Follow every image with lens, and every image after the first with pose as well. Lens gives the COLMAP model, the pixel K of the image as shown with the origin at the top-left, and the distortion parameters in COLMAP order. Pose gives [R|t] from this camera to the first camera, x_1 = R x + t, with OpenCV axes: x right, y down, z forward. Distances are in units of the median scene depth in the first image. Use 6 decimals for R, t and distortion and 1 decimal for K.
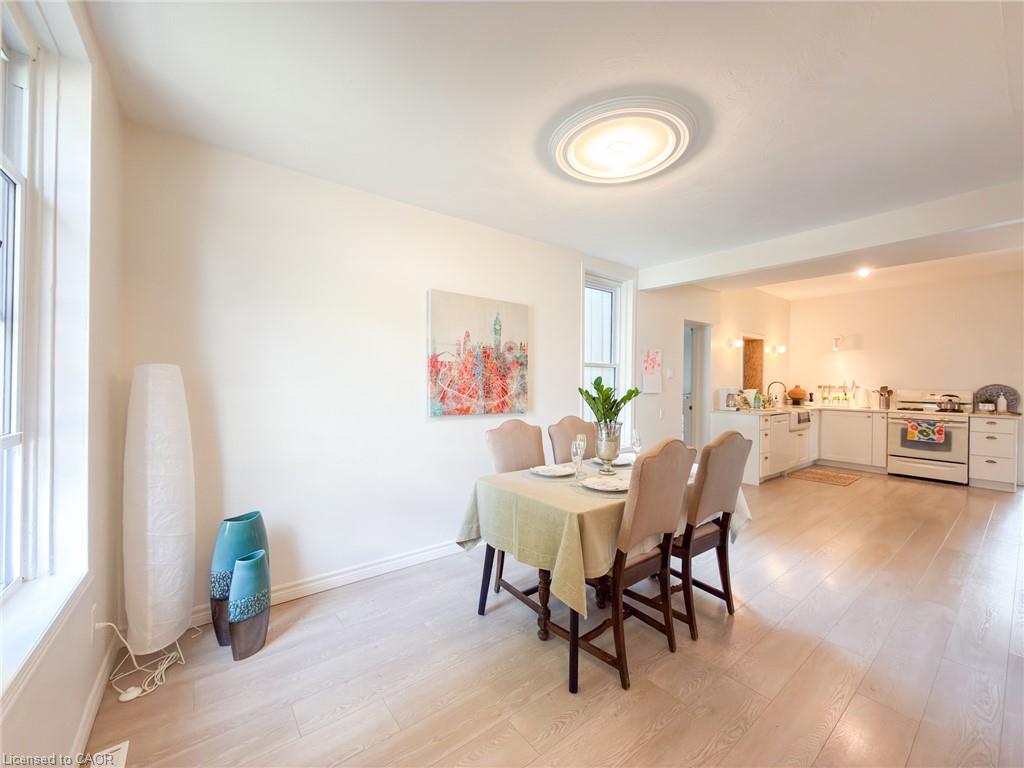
lens RADIAL K [[409.6, 0, 512.0], [0, 409.6, 384.0], [0, 0, 1]] dist [0.000869, 0.000120]
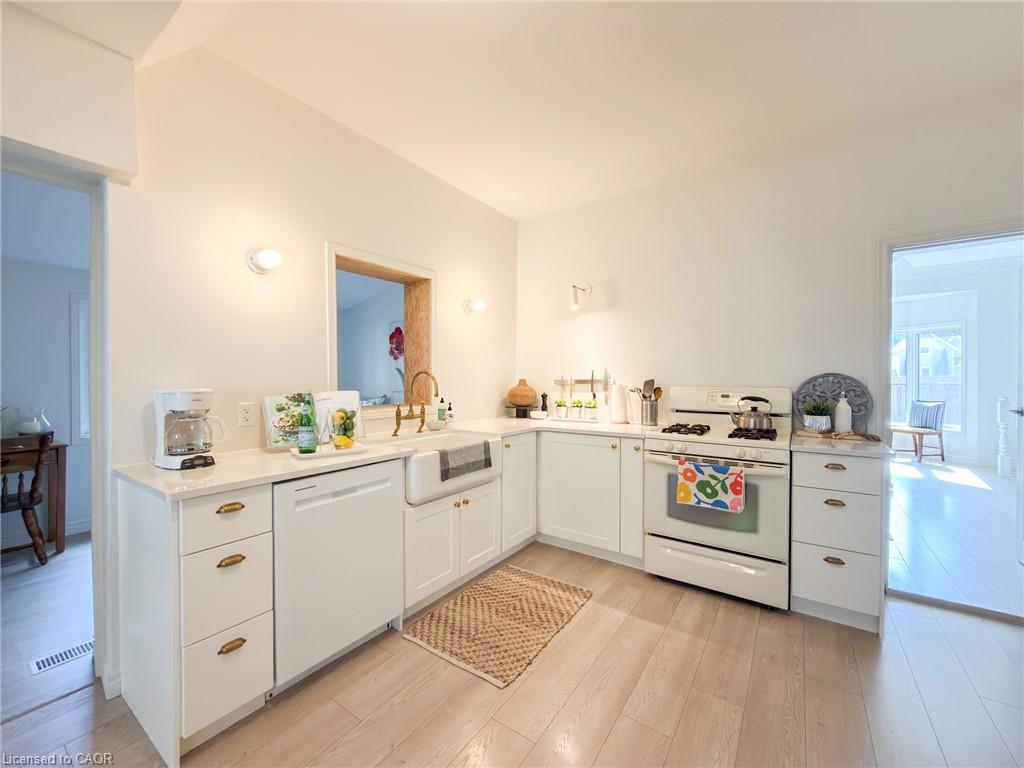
lens RADIAL K [[412.5, 0, 512.0], [0, 412.5, 384.0], [0, 0, 1]] dist [-0.000840, -0.000121]
pose [[0.955486, -0.011954, 0.294793, 0.664366], [0.009712, 0.999912, 0.009069, 0.004960], [-0.294875, -0.005802, 0.955518, 0.630106]]
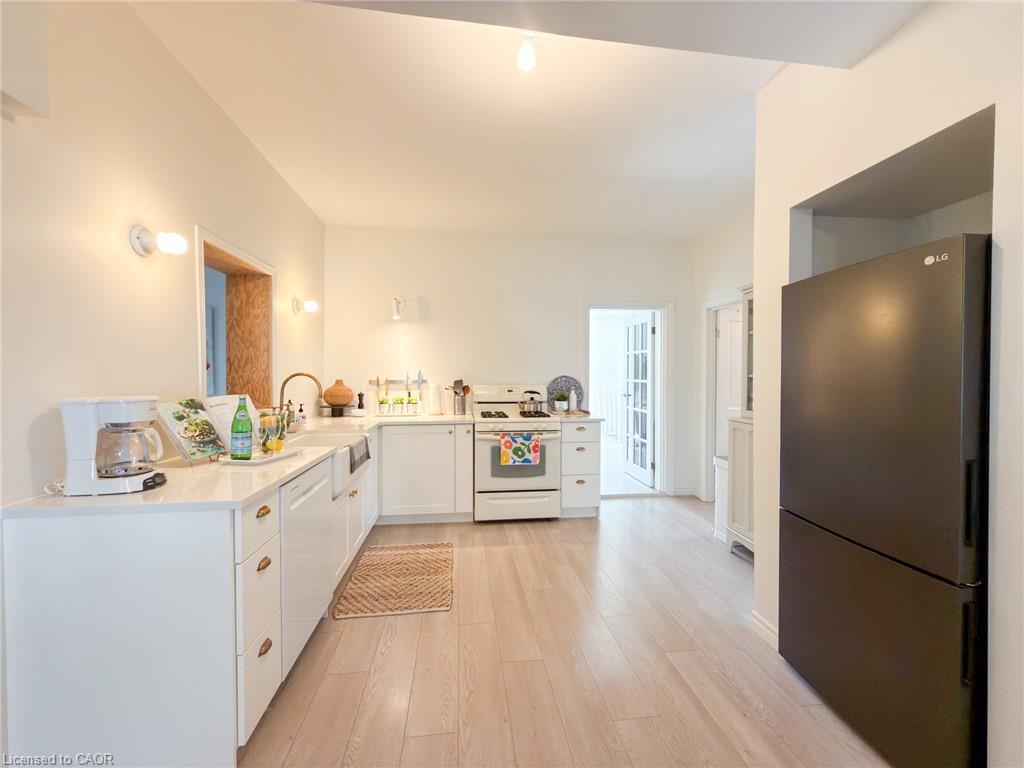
lens RADIAL K [[409.6, 0, 512.0], [0, 409.6, 384.0], [0, 0, 1]] dist [0.000869, 0.000120]
pose [[0.509221, -0.024236, 0.860295, 0.433677], [0.009585, 0.999701, 0.022489, -0.002018], [-0.860583, -0.003206, 0.509301, 0.659347]]
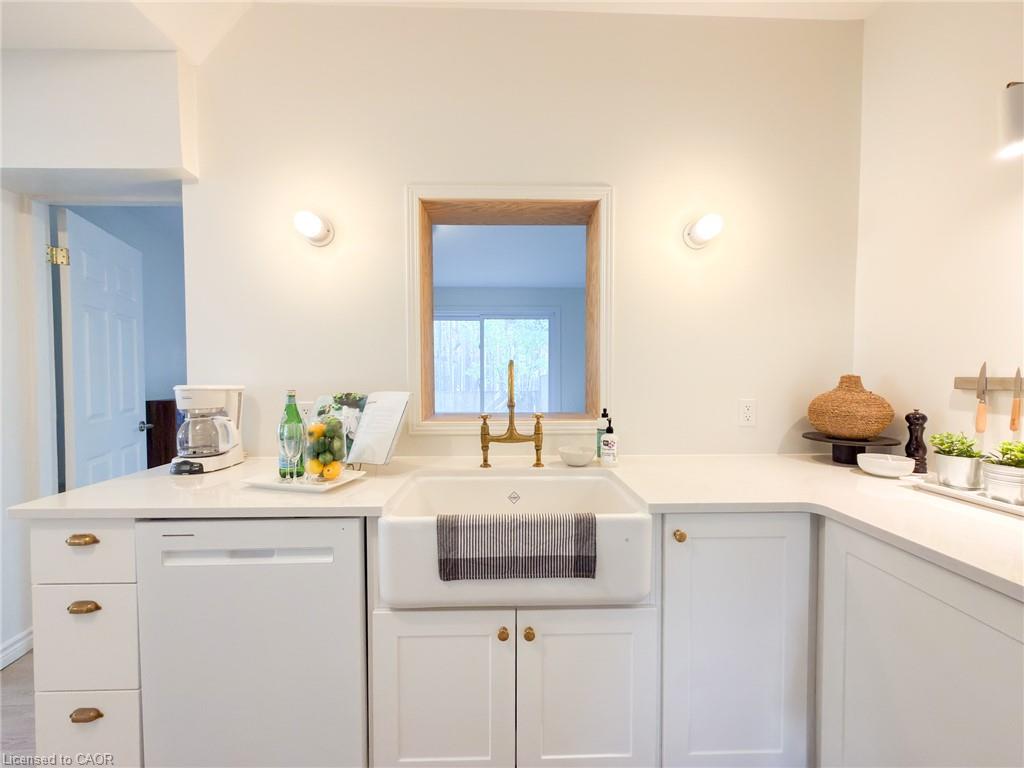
lens RADIAL K [[416.4, 0, 513.6], [0, 416.4, 383.4], [0, 0, 1]] dist [0.000800, 0.000036]
pose [[0.806725, 0.006594, -0.590890, 0.858054], [0.002207, 0.999897, 0.014171, 0.004335], [0.590923, -0.012736, 0.806628, 0.885421]]
